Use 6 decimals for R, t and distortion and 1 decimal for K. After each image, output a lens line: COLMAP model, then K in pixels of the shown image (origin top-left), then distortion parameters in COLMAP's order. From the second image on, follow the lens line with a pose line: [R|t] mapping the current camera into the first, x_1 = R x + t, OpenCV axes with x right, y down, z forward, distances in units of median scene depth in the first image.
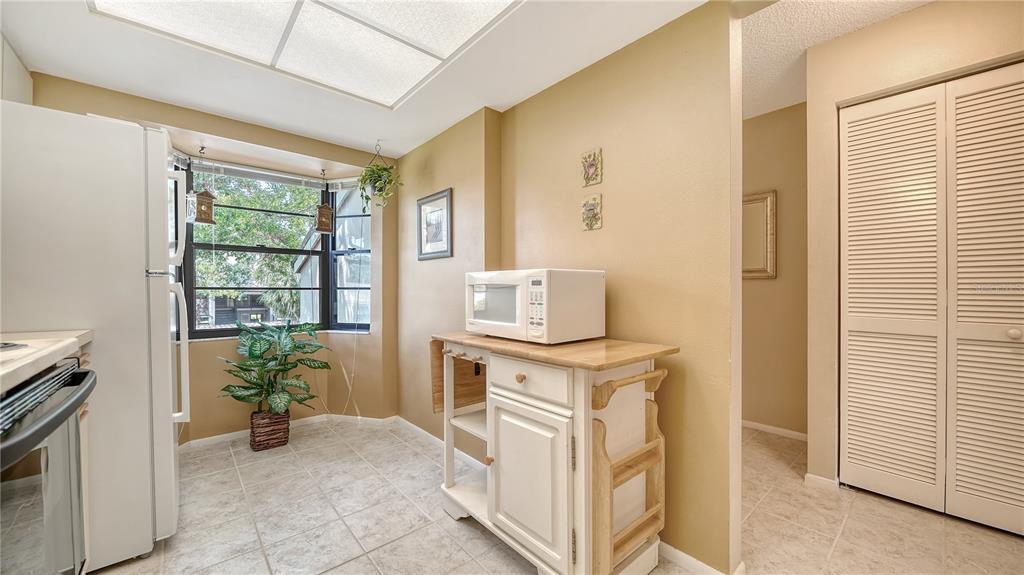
lens RADIAL K [[382.8, 0, 505.1], [0, 382.8, 289.2], [0, 0, 1]] dist [0.002332, 0.000071]
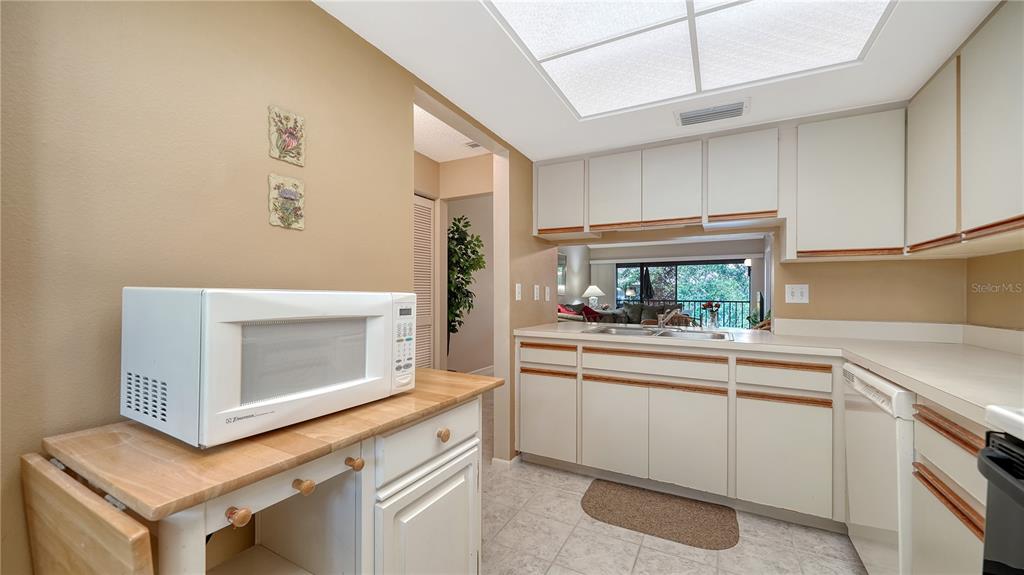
lens RADIAL K [[382.8, 0, 516.5], [0, 382.8, 290.9], [0, 0, 1]] dist [0.002332, 0.000071]
pose [[-0.357642, 0.003889, 0.933851, -0.552565], [-0.014609, 0.999846, -0.009759, -0.042565], [-0.933745, -0.017132, -0.357530, 0.855693]]
